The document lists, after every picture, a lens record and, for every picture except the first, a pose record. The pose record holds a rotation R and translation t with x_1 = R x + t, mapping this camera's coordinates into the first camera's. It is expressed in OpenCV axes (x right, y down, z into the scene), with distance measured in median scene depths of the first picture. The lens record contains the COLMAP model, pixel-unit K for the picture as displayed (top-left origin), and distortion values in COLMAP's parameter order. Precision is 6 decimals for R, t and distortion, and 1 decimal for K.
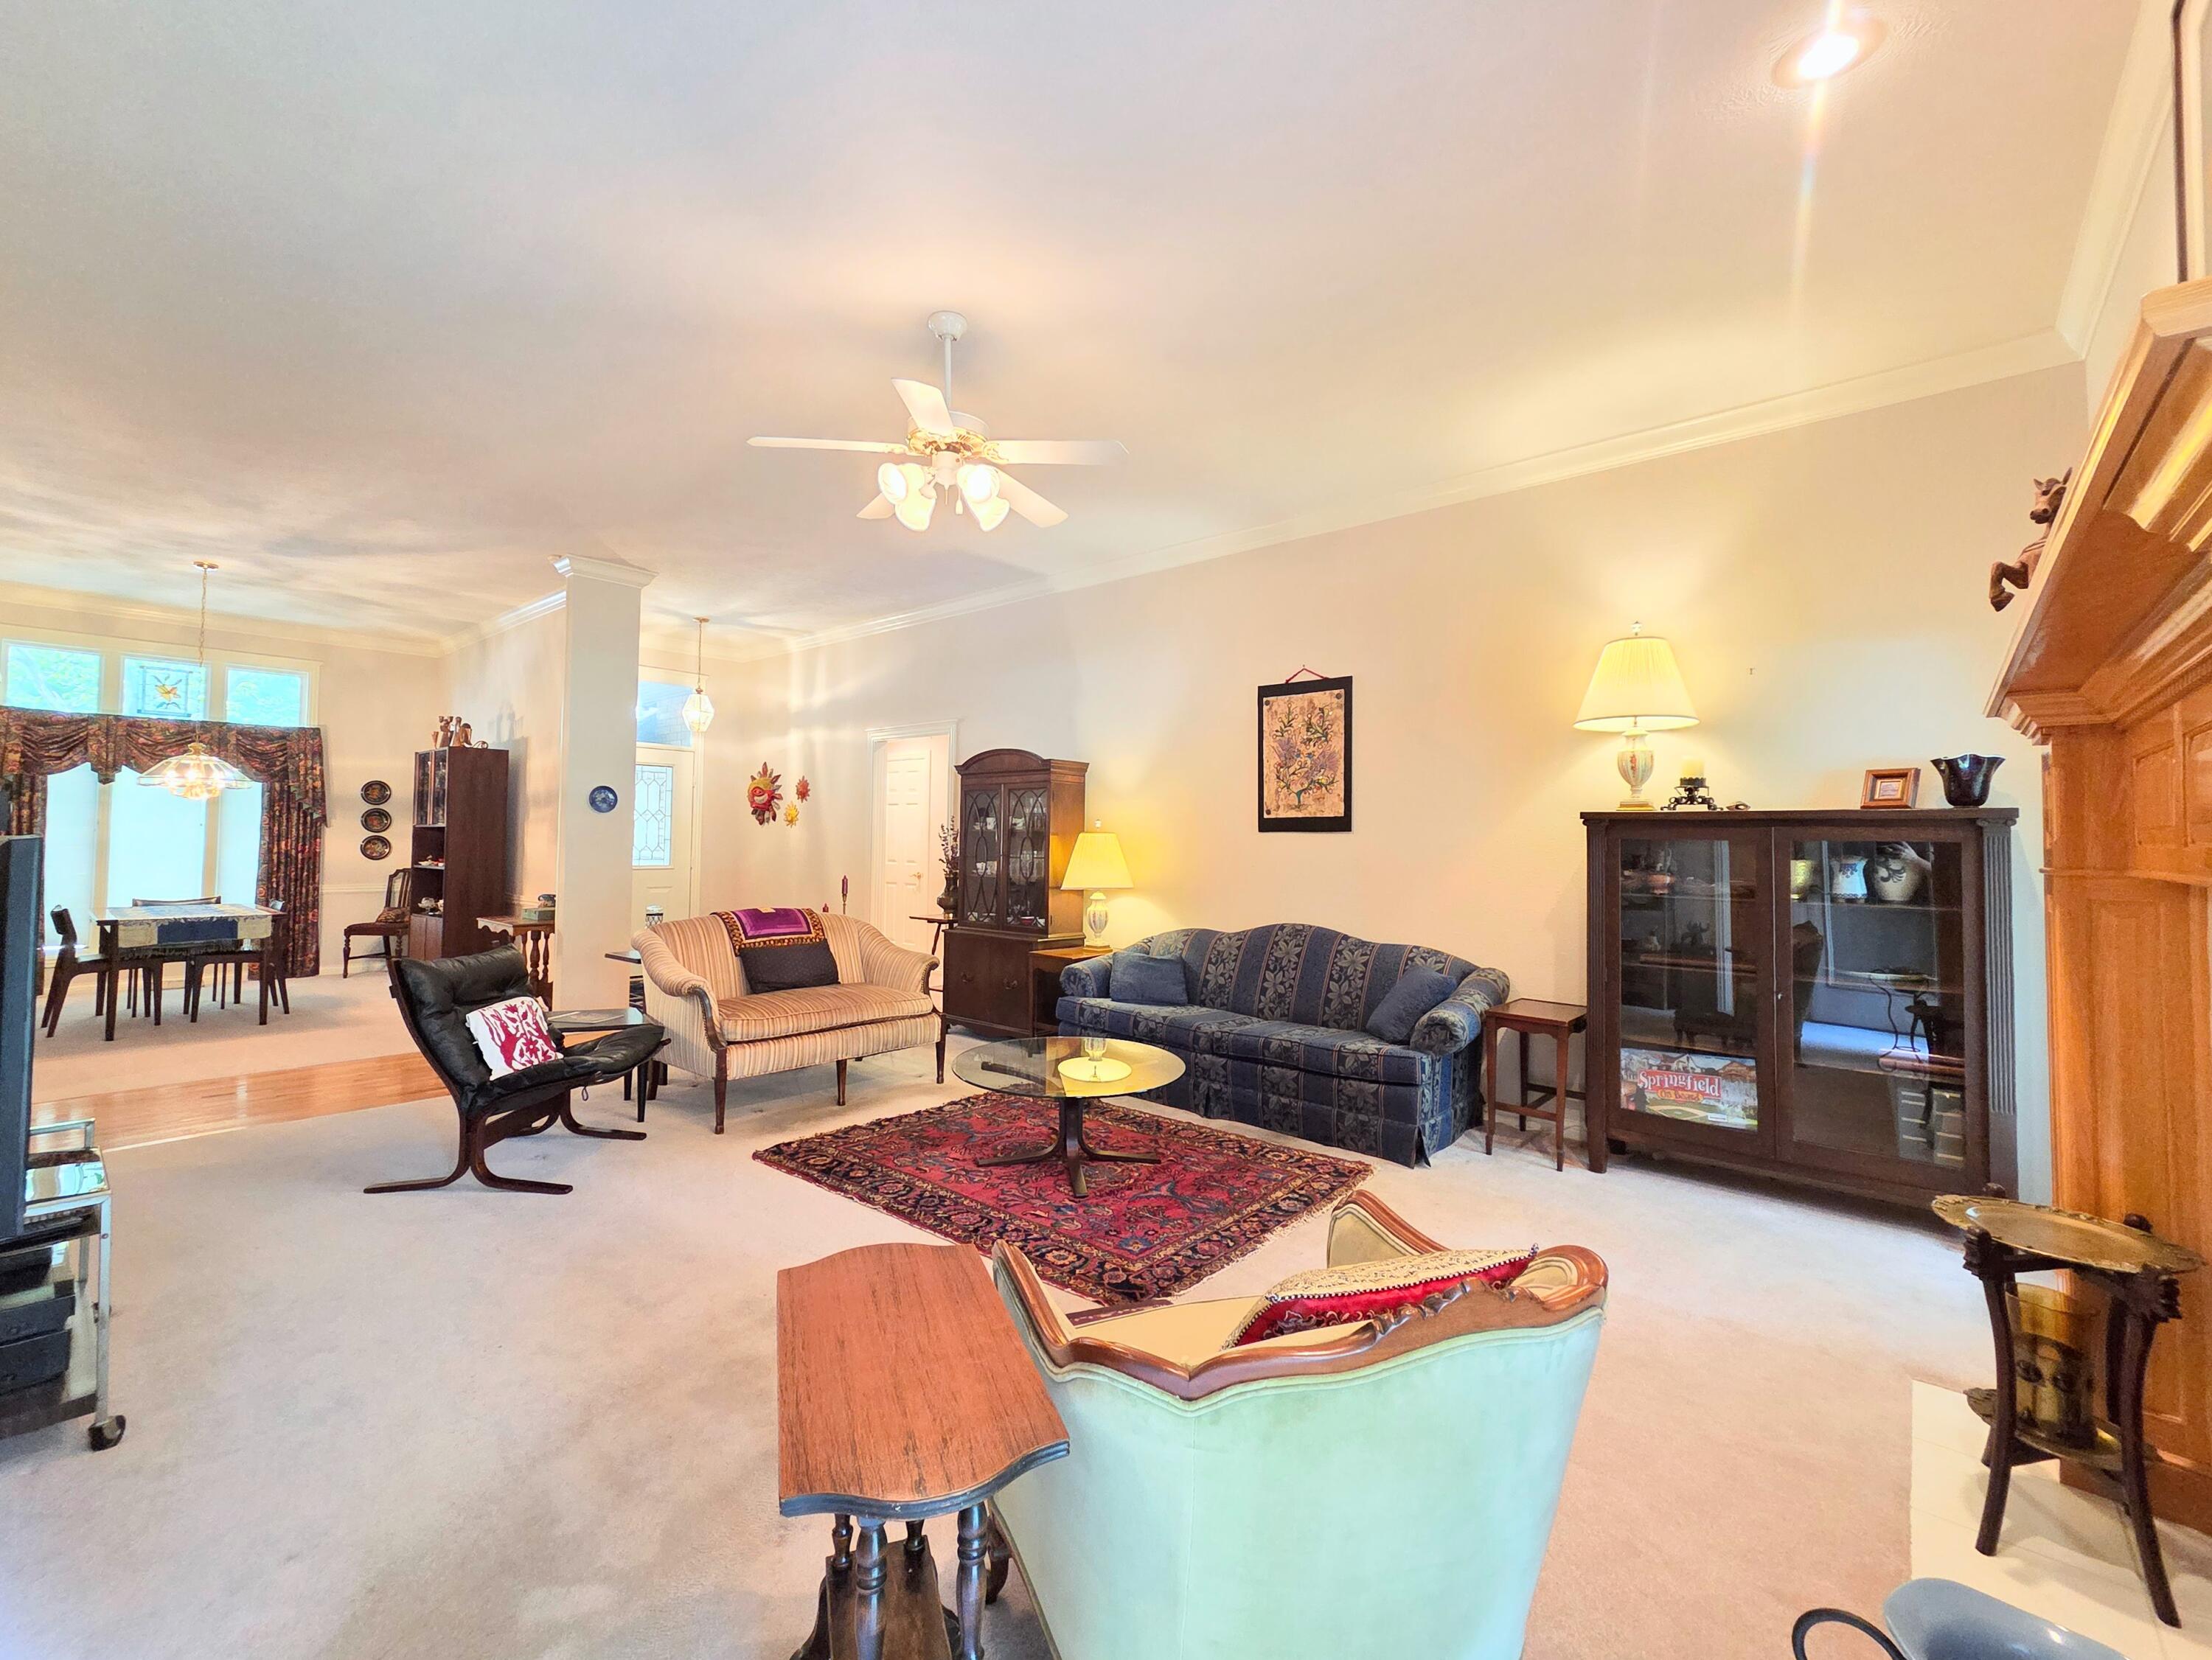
lens RADIAL K [[947.6, 0, 1100.7], [0, 947.6, 810.3], [0, 0, 1]] dist [0.002954, -0.000657]
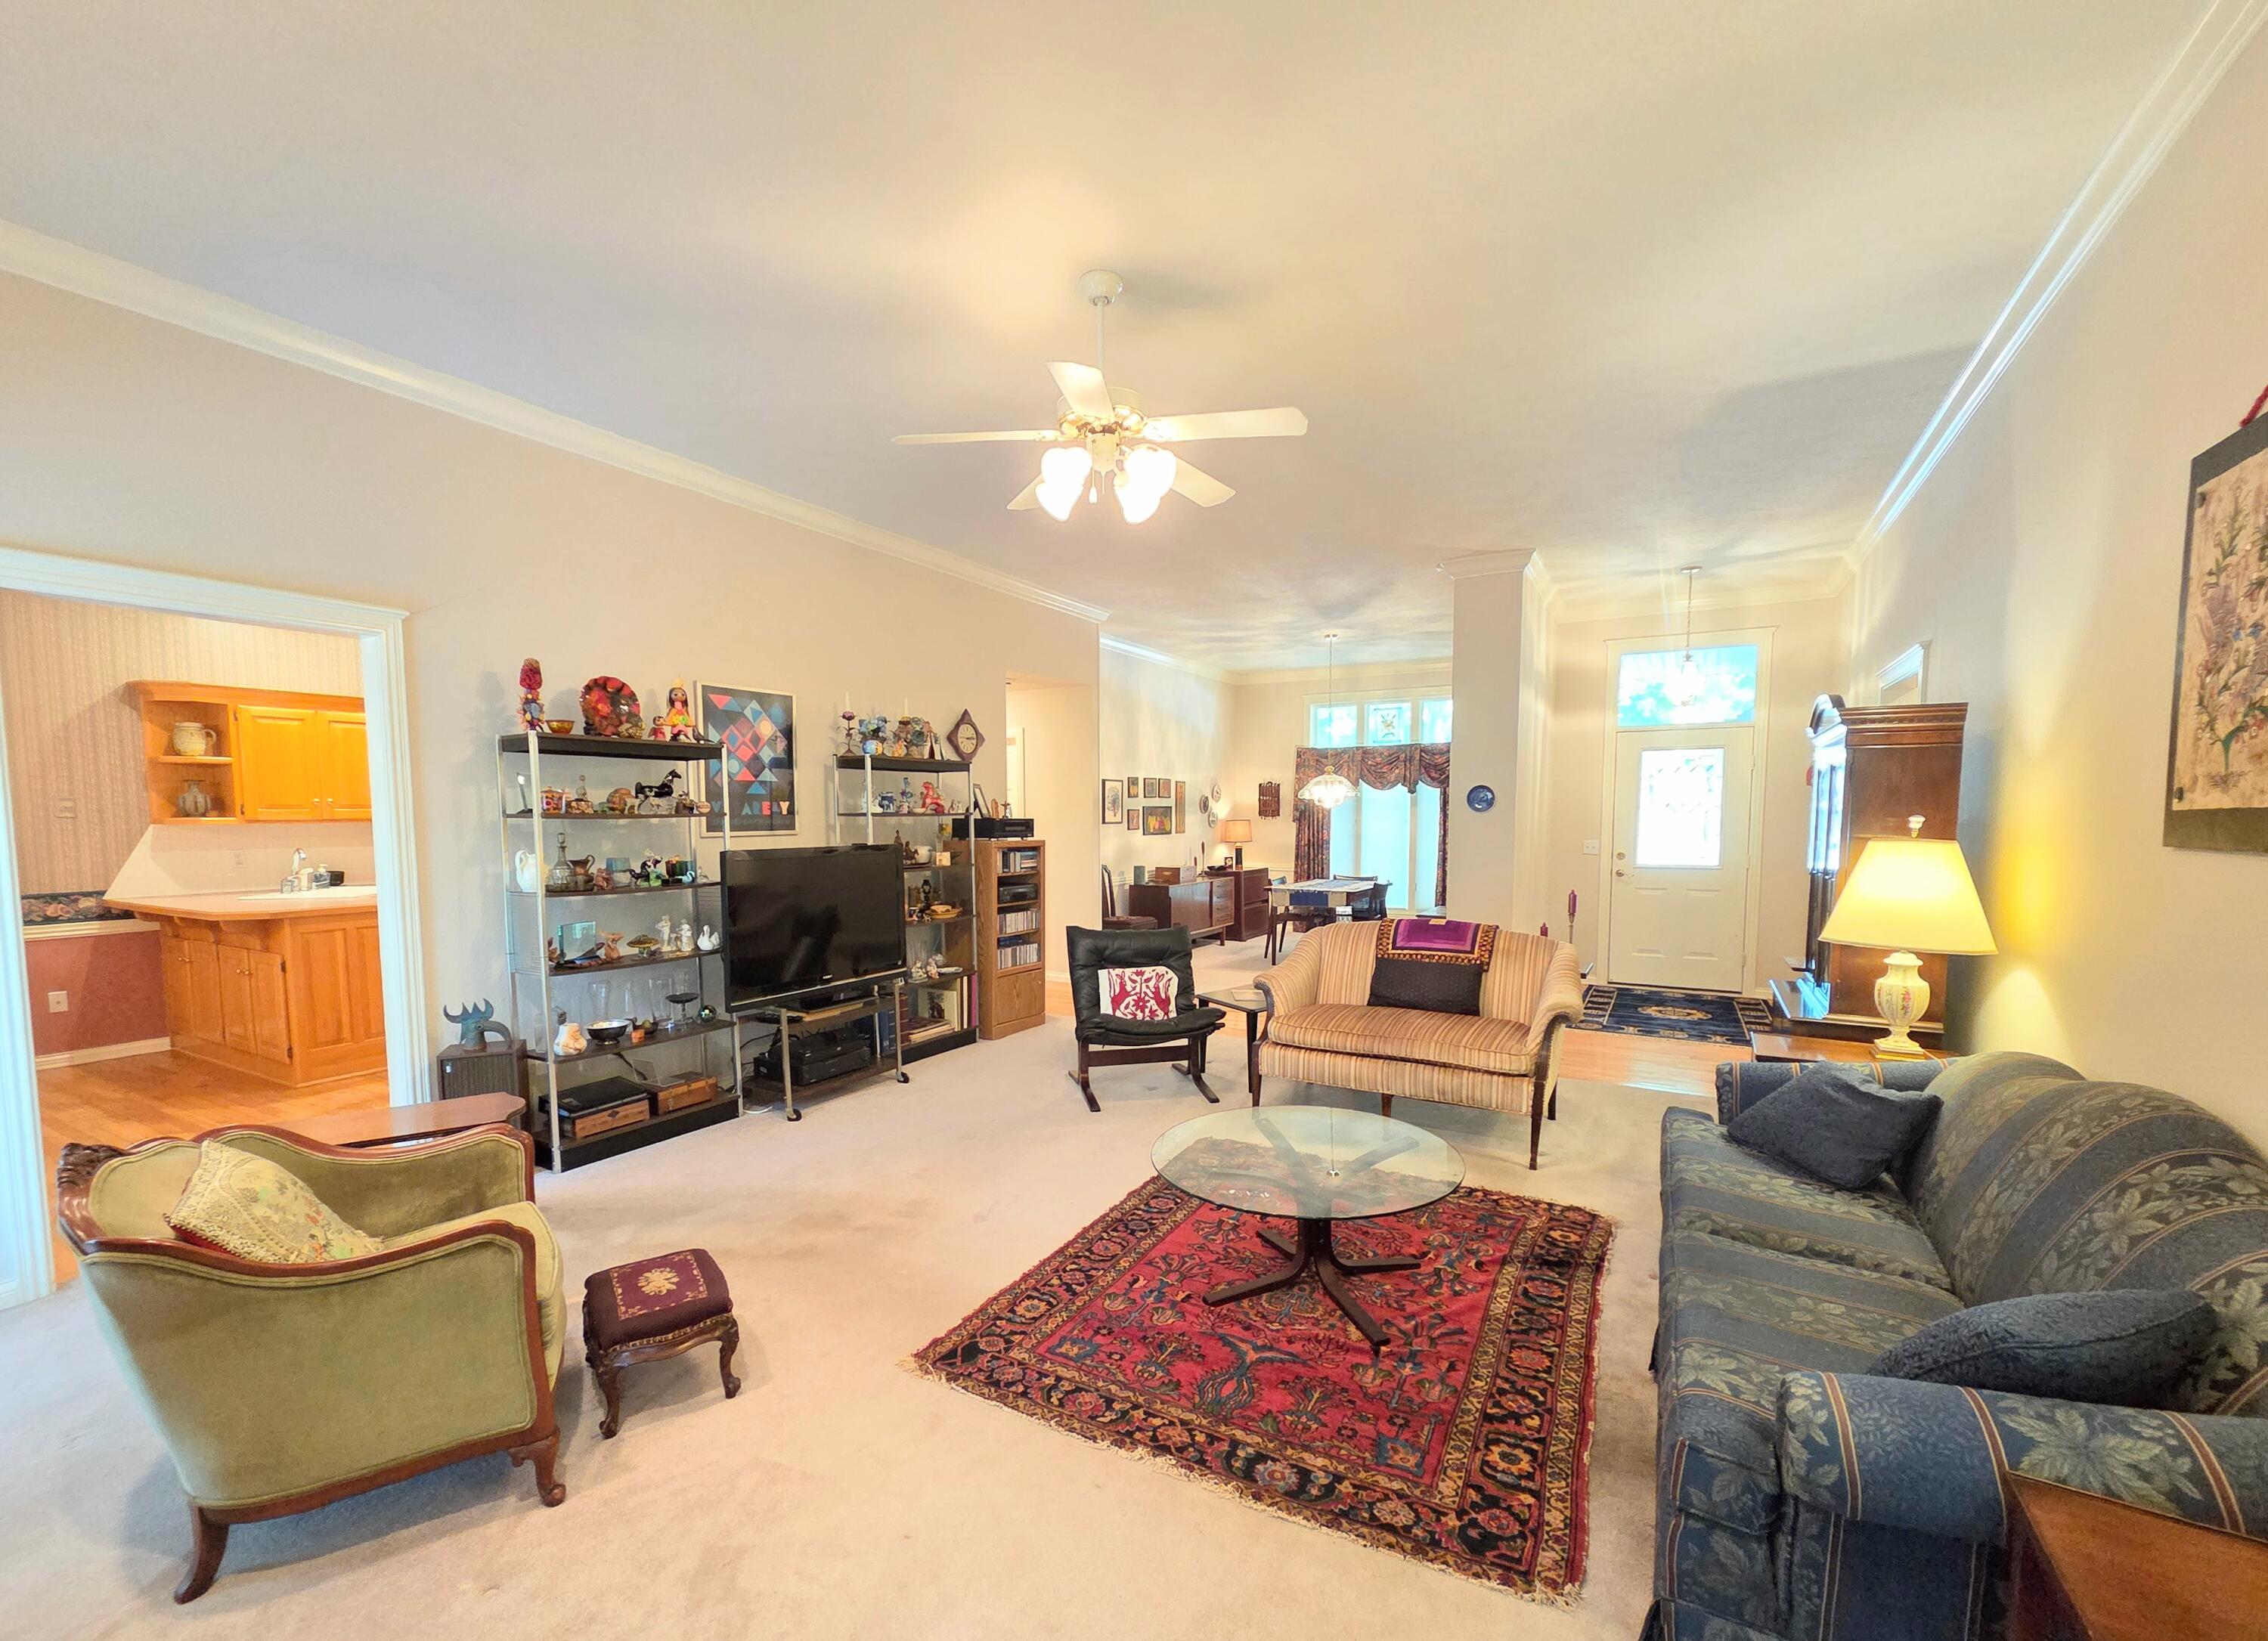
lens RADIAL K [[968.2, 0, 1121.1], [0, 968.2, 888.0], [0, 0, 1]] dist [0.008466, 0.000697]
pose [[0.187241, 0.062079, -0.980350, 0.490561], [0.036819, 0.996856, 0.070156, -0.004043], [0.981624, -0.049232, 0.184366, 0.513305]]
